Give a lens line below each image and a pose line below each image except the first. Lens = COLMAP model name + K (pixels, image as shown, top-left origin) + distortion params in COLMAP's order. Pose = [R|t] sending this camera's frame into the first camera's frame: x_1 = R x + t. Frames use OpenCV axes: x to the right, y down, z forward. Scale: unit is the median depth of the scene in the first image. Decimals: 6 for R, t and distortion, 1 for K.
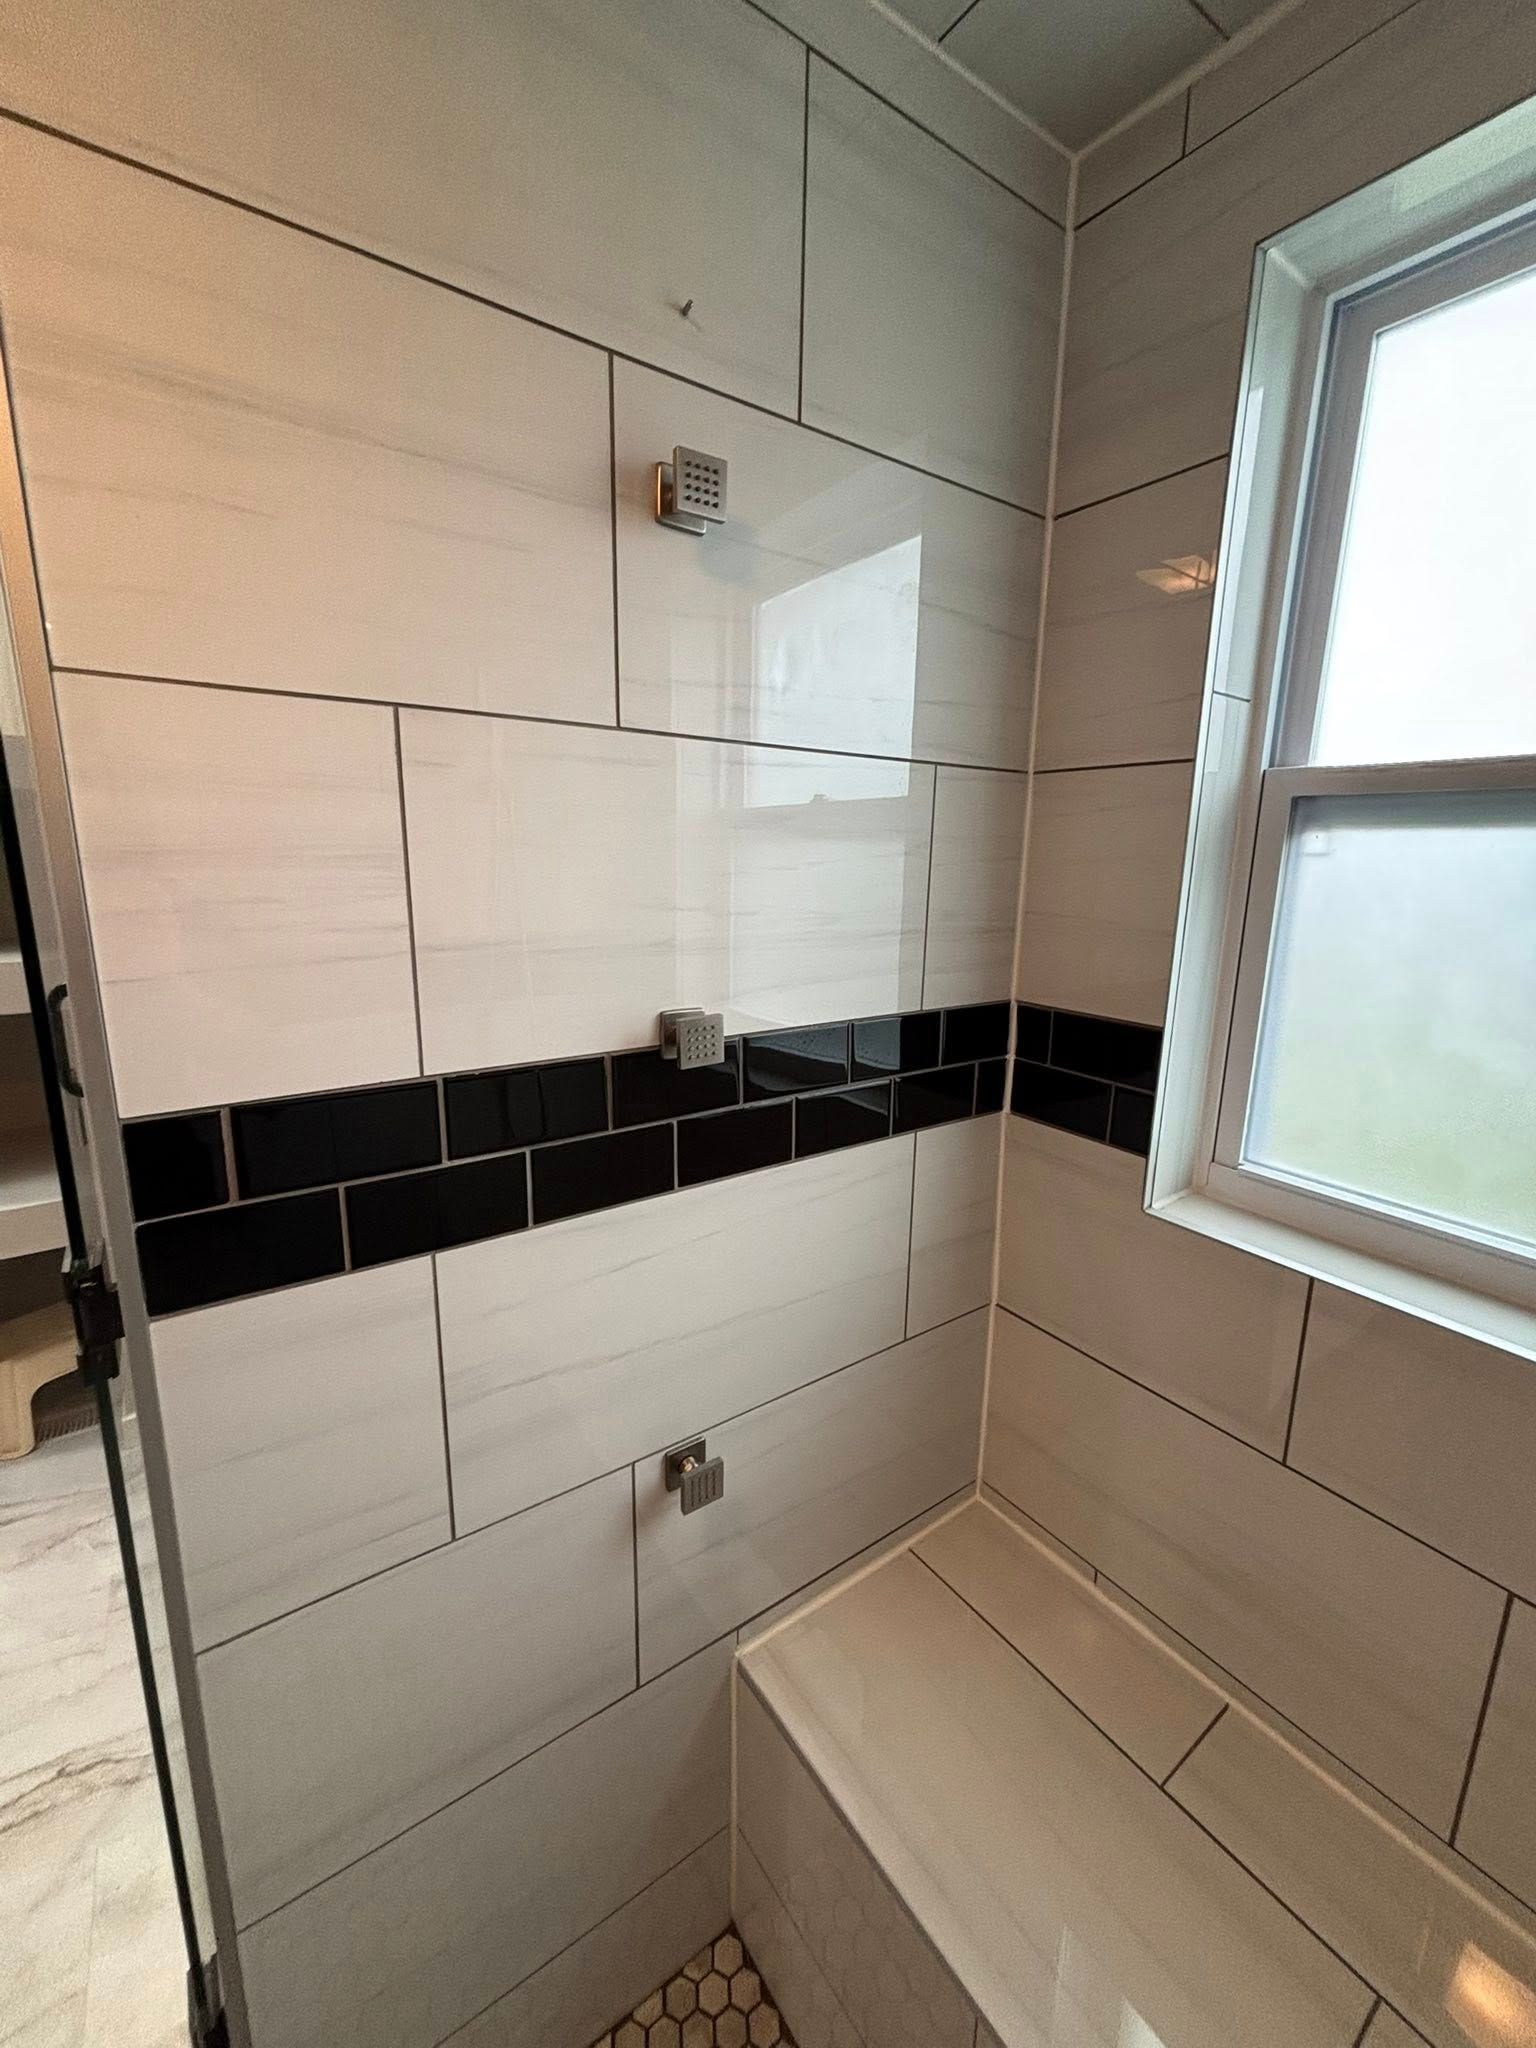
lens RADIAL K [[823.1, 0, 764.1], [0, 823.1, 1020.7], [0, 0, 1]] dist [0.000103, -0.000046]
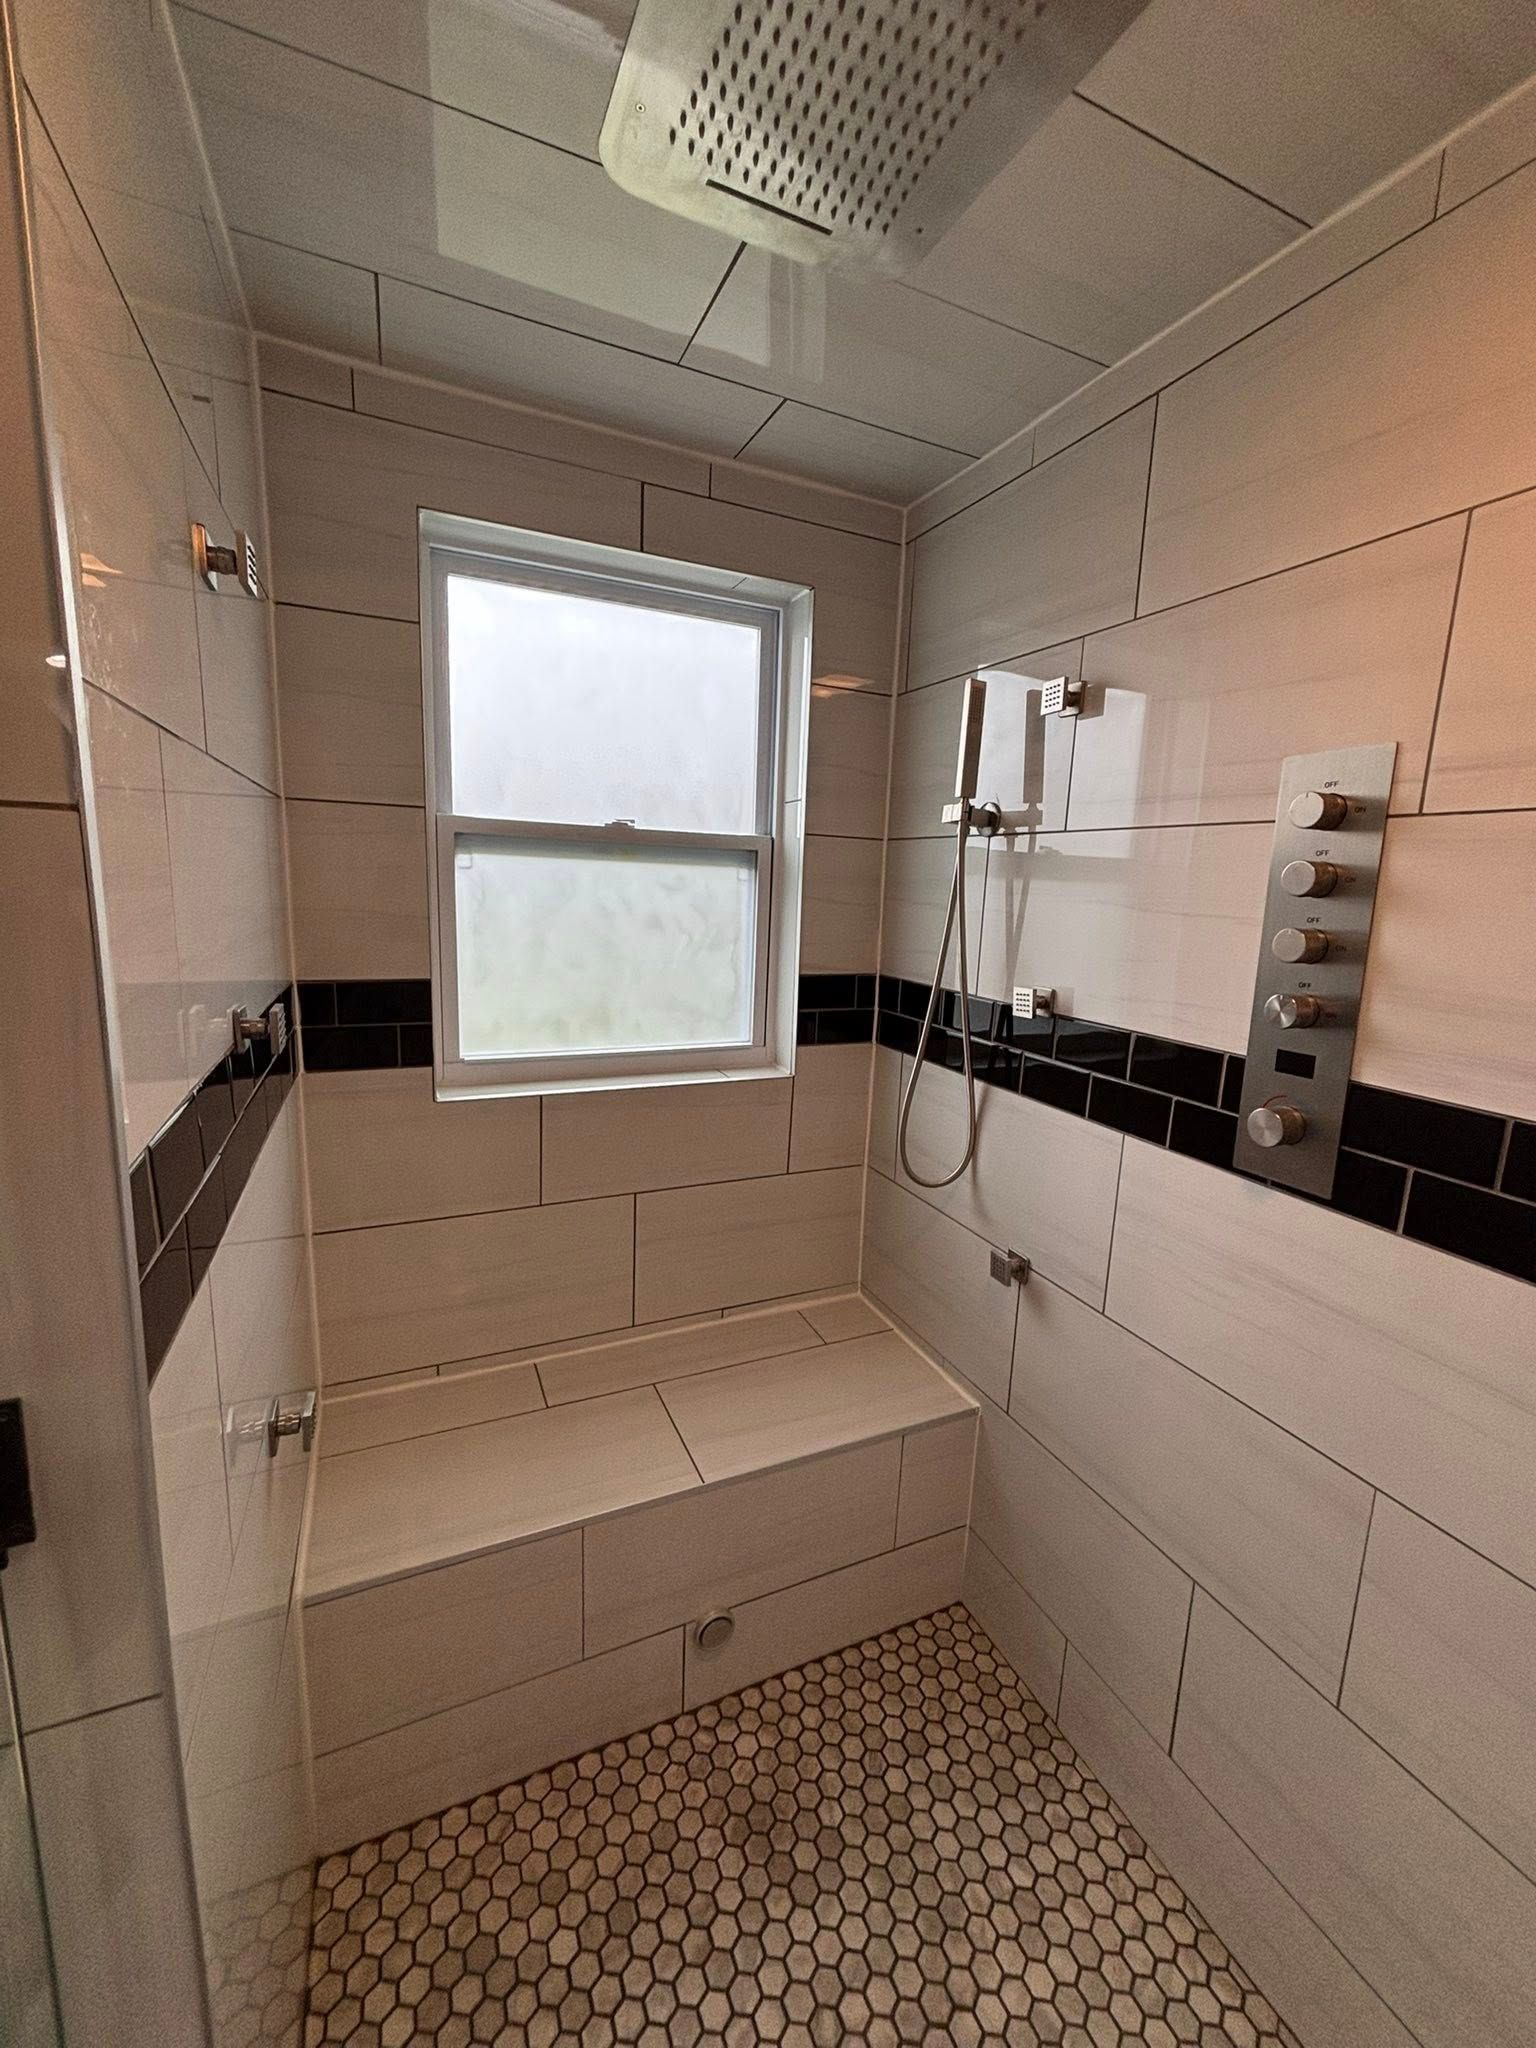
lens RADIAL K [[823.1, 0, 768.7], [0, 823.1, 1023.6], [0, 0, 1]] dist [0.000103, -0.000046]
pose [[0.188617, -0.174160, 0.966484, -0.978489], [0.166413, 0.975585, 0.143323, -0.027621], [-0.967848, 0.133802, 0.212994, 0.074771]]
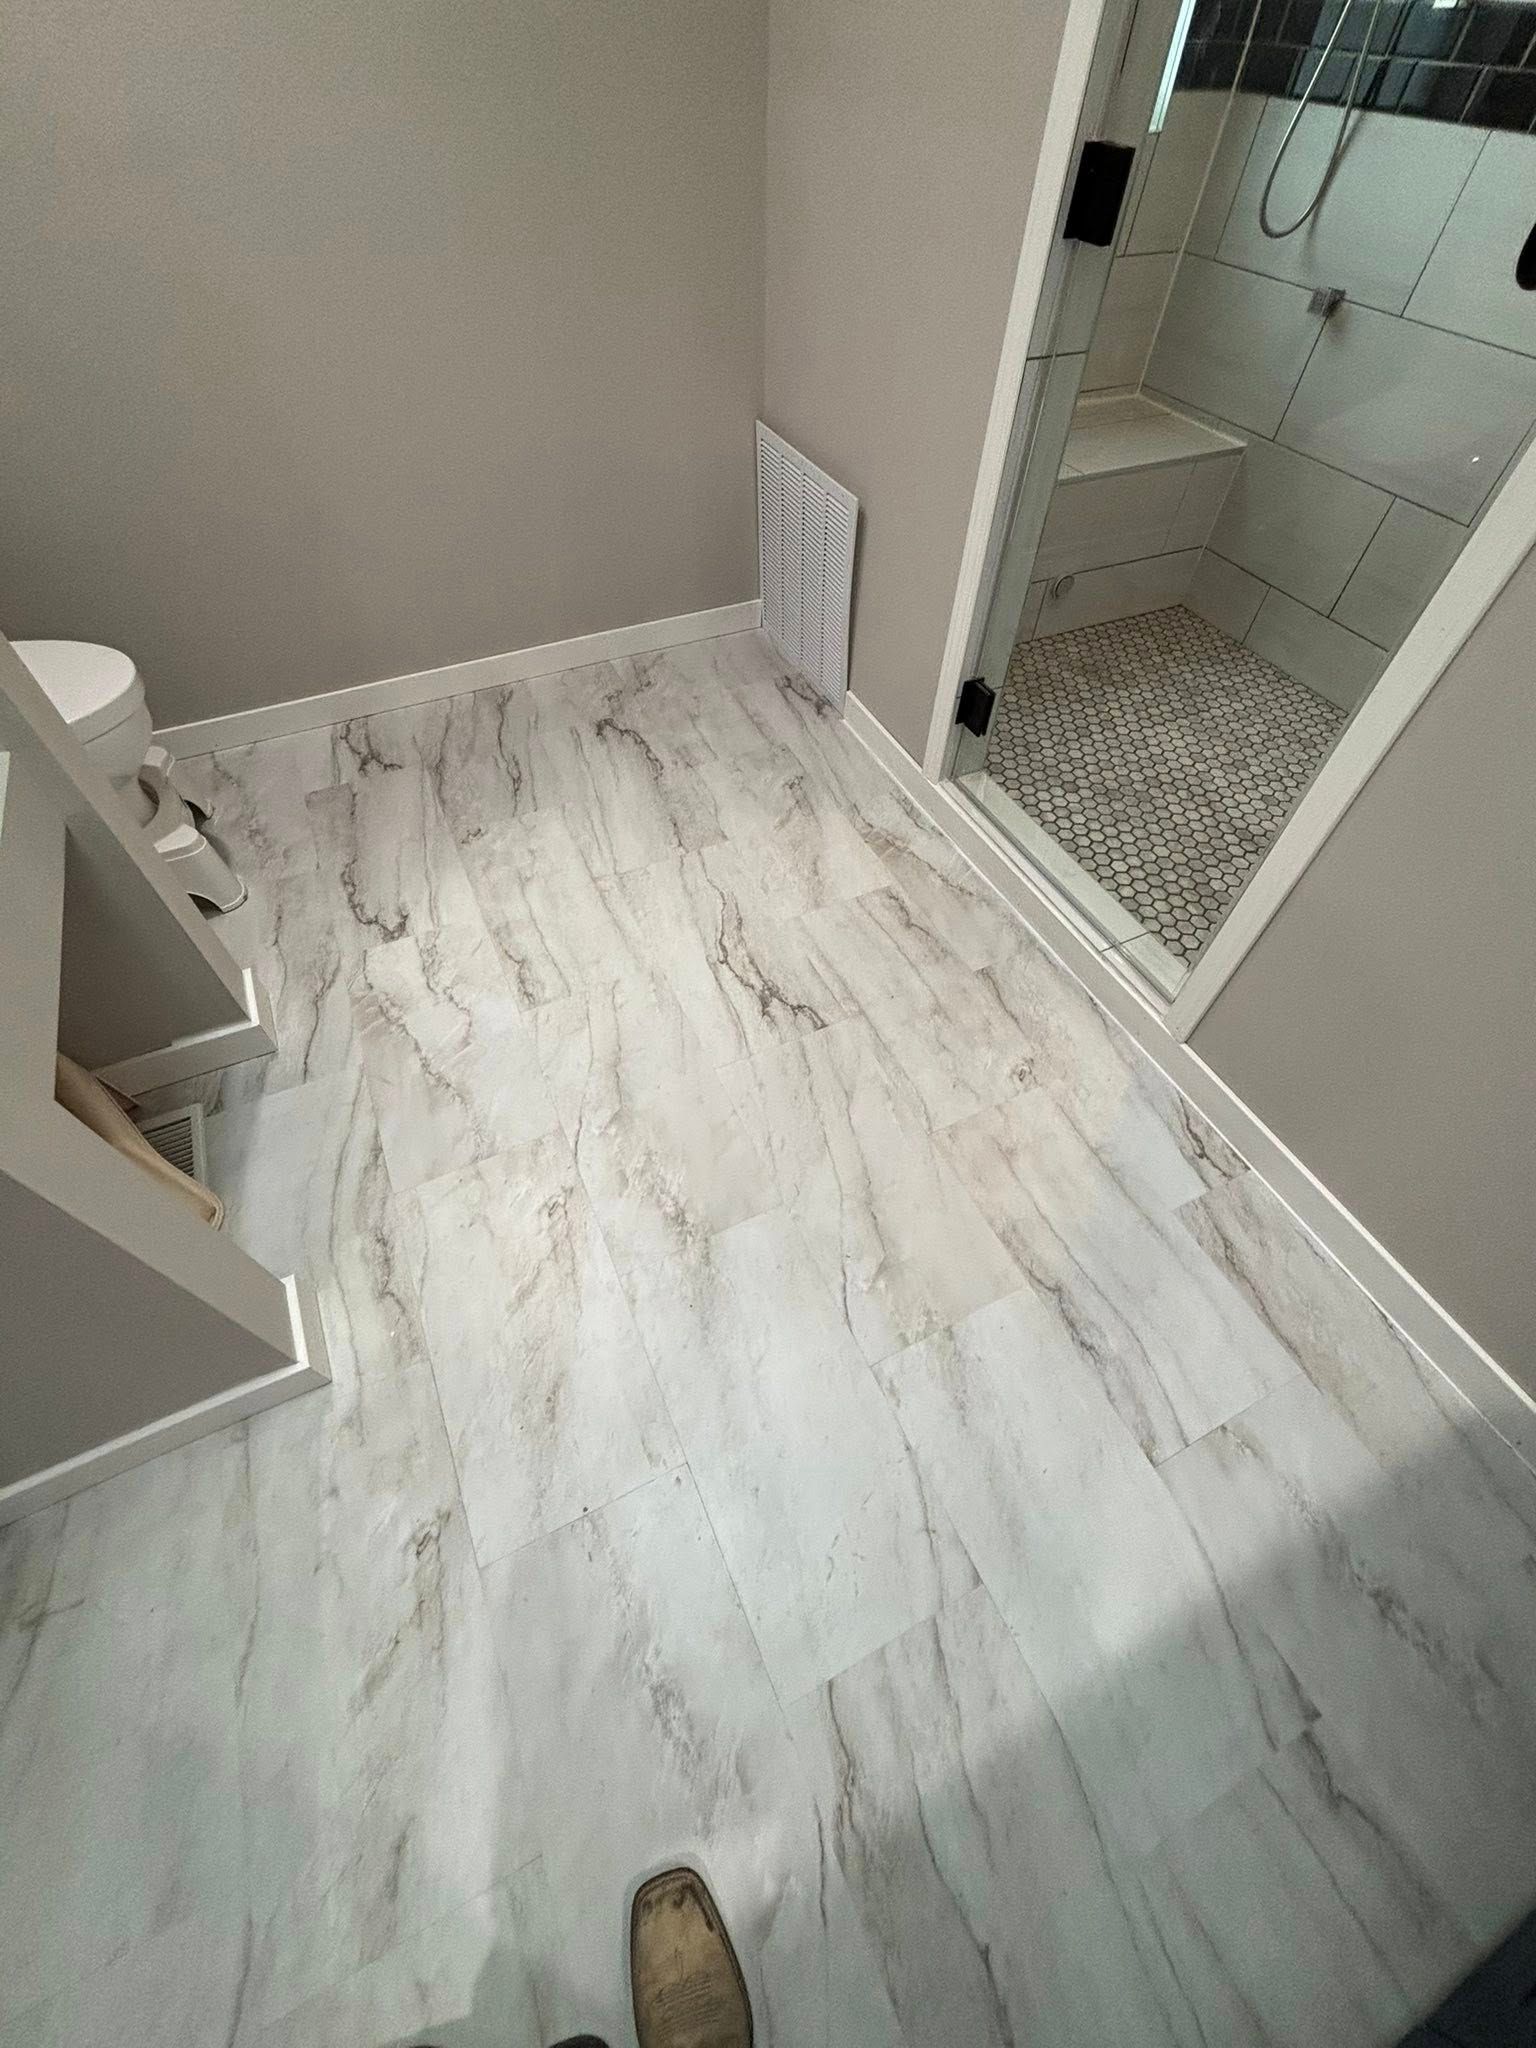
lens RADIAL K [[823.1, 0, 774.8], [0, 823.1, 1021.2], [0, 0, 1]] dist [0.000103, -0.000046]
pose [[0.165391, -0.785898, 0.595827, -2.517107], [0.177712, 0.618007, 0.765824, -0.014465], [-0.970085, -0.020775, 0.241876, 0.897585]]
